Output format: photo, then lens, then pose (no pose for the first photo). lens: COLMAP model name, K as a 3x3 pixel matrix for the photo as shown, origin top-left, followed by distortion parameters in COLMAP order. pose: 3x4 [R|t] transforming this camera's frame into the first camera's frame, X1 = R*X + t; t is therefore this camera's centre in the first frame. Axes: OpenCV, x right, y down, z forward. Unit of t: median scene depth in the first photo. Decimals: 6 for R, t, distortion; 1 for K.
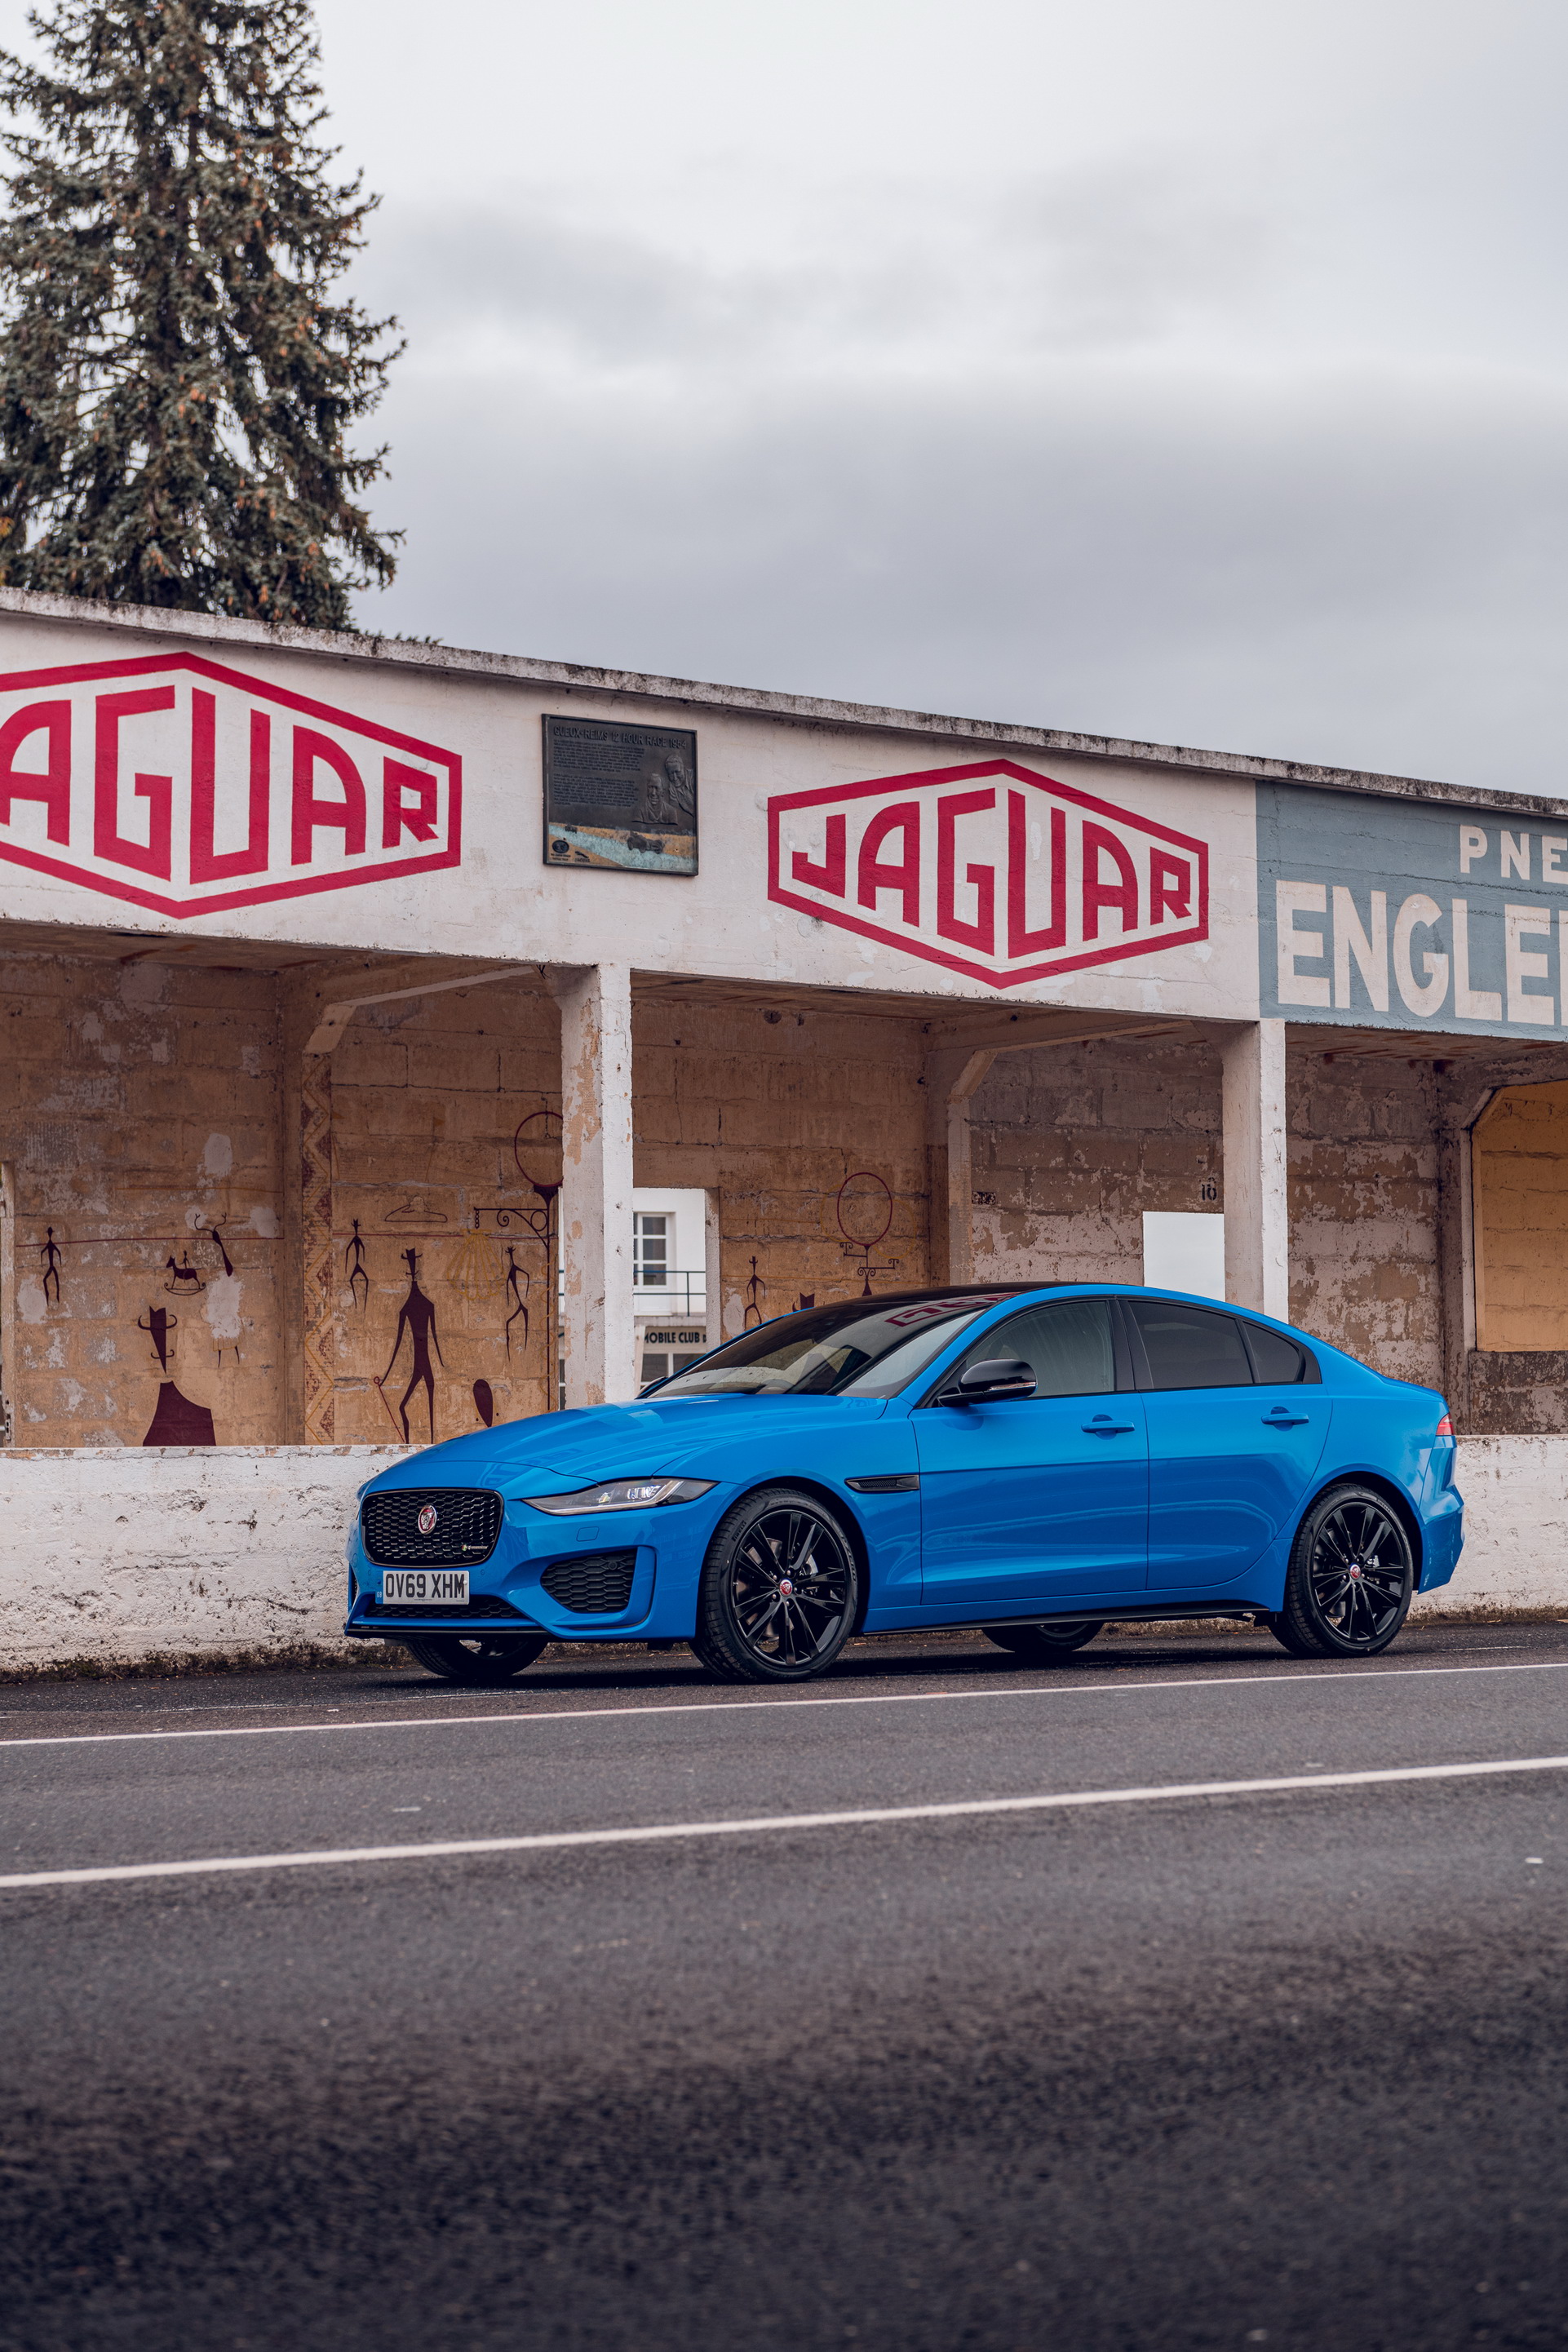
lens RADIAL K [[4703.6, 0, 839.6], [0, 4703.6, 1142.8], [0, 0, 1]] dist [-0.007796, -0.065381]
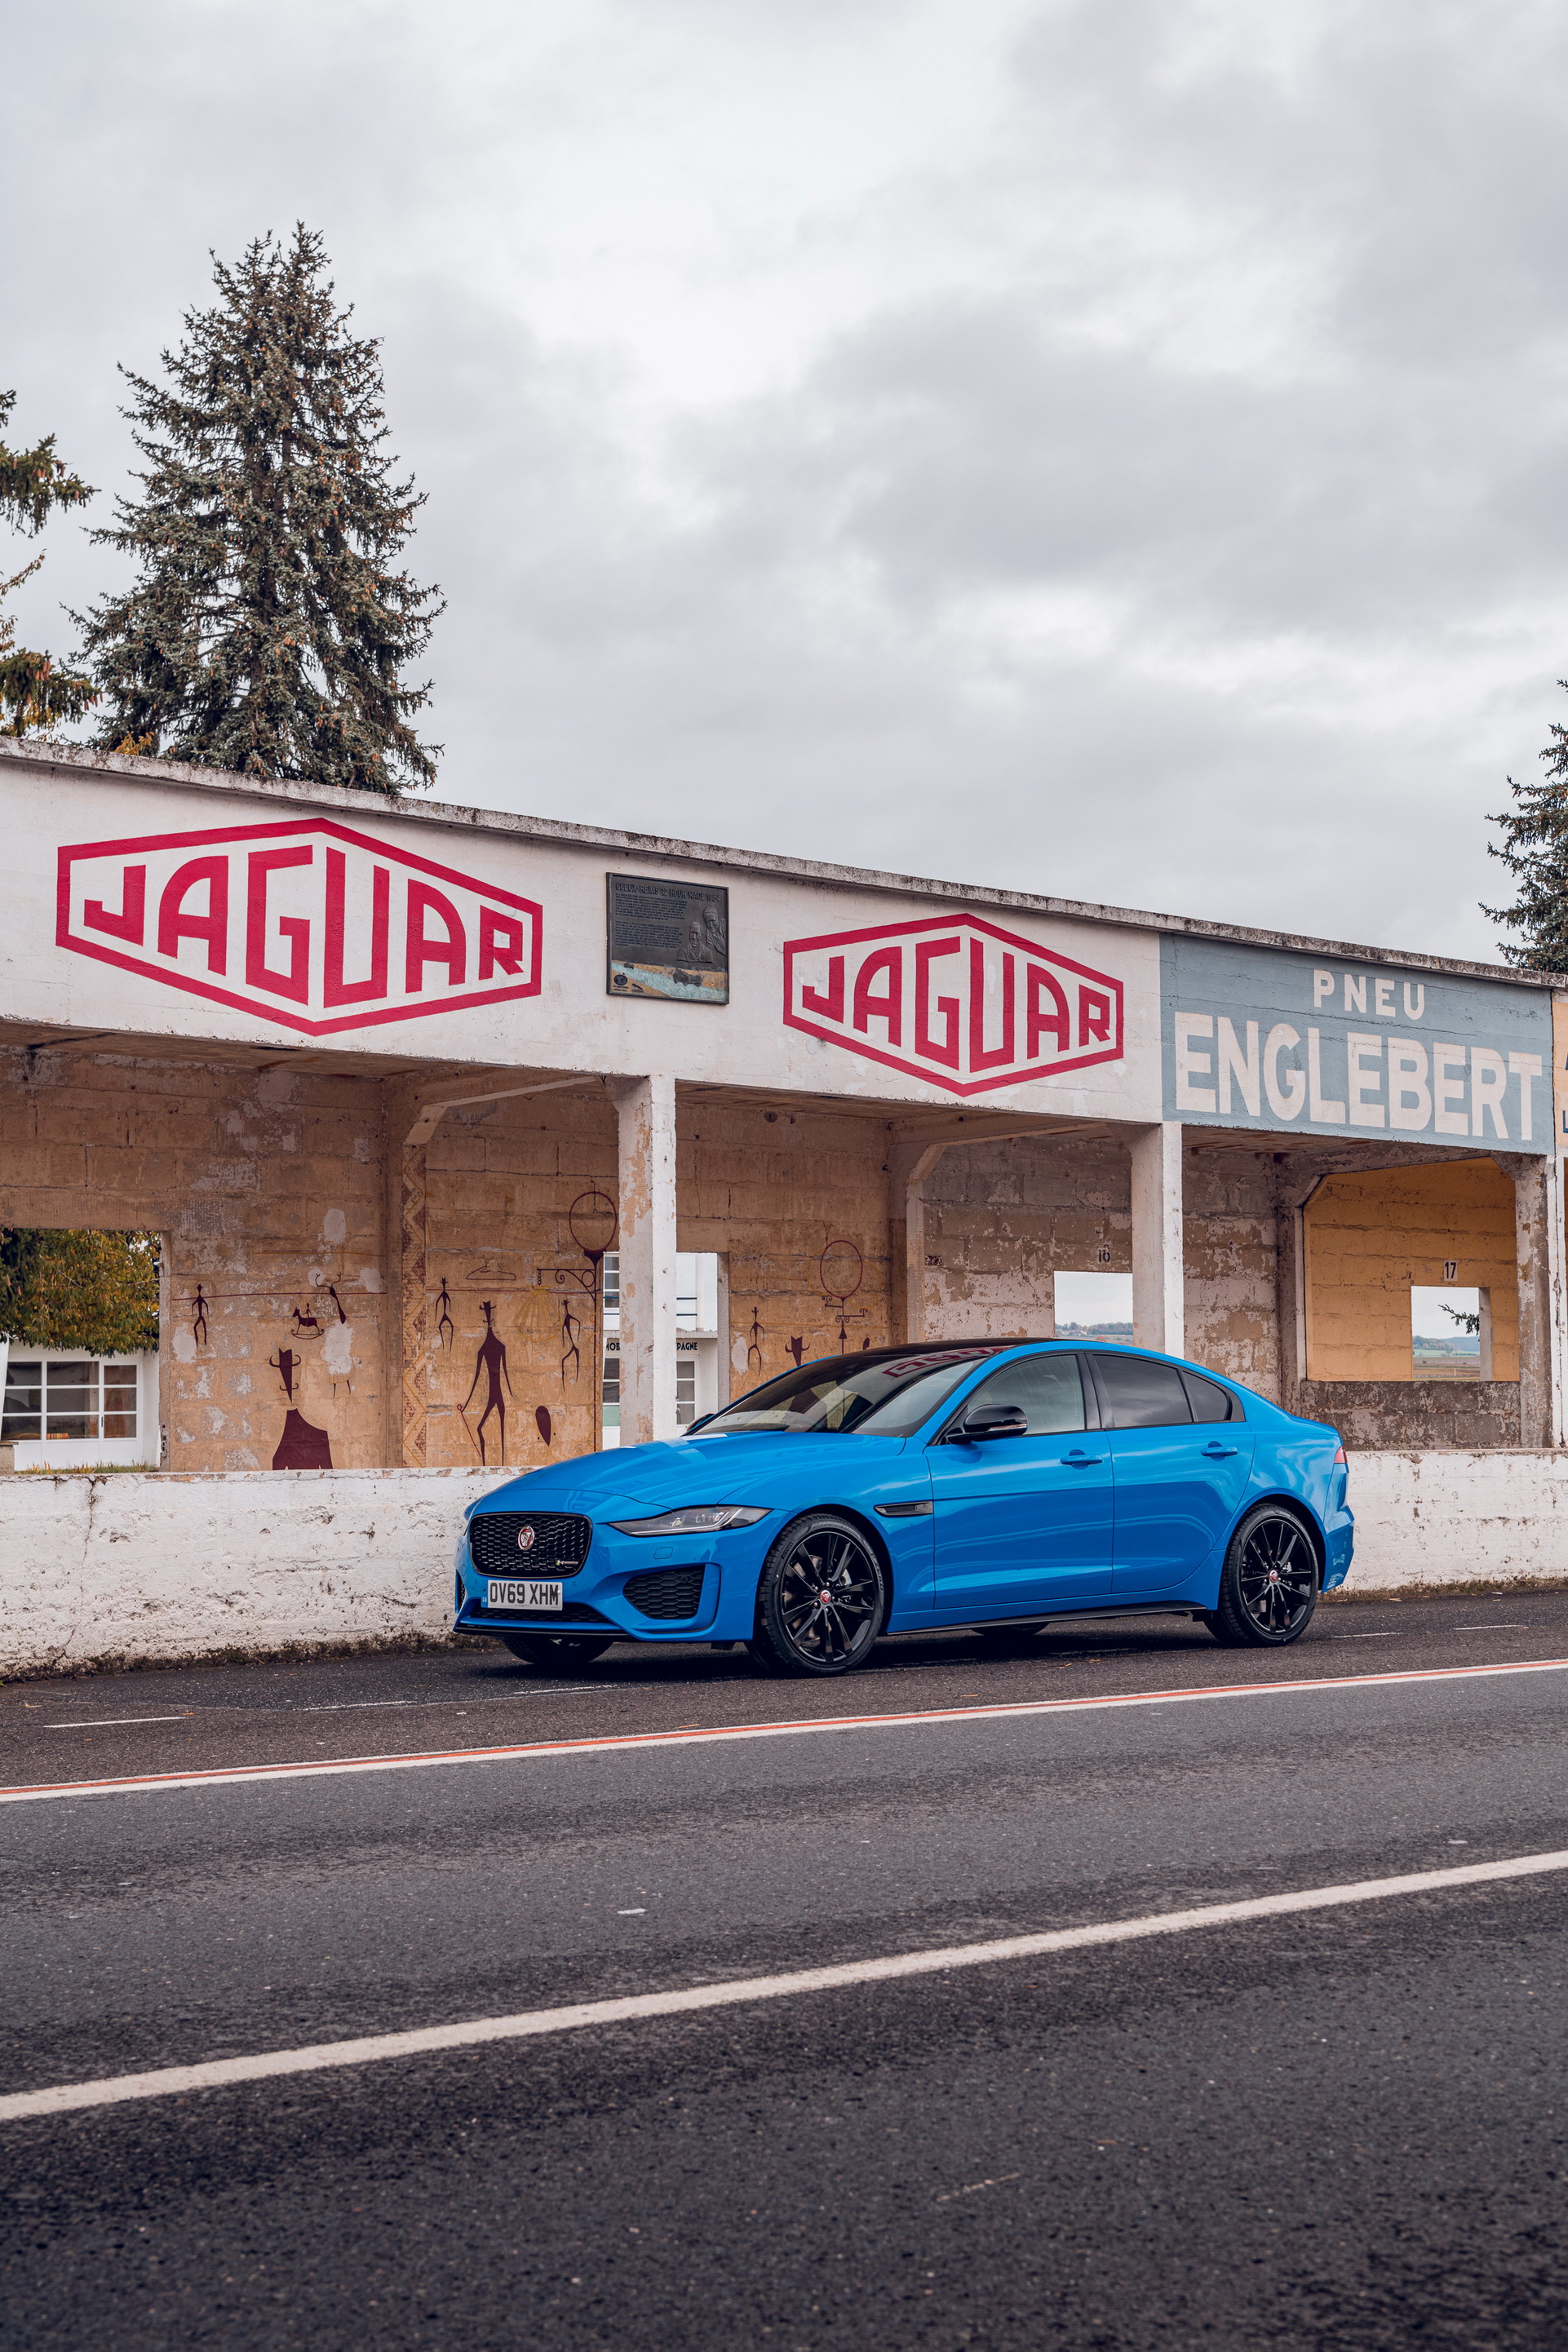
lens RADIAL K [[3380.3, 0, 817.2], [0, 3380.3, 1134.7], [0, 0, 1]] dist [0.010473, -0.108143]
pose [[0.999618, 0.006864, 0.026769, -0.029020], [-0.006357, 0.999800, -0.018969, -0.005405], [-0.026894, 0.018792, 0.999462, 0.104410]]
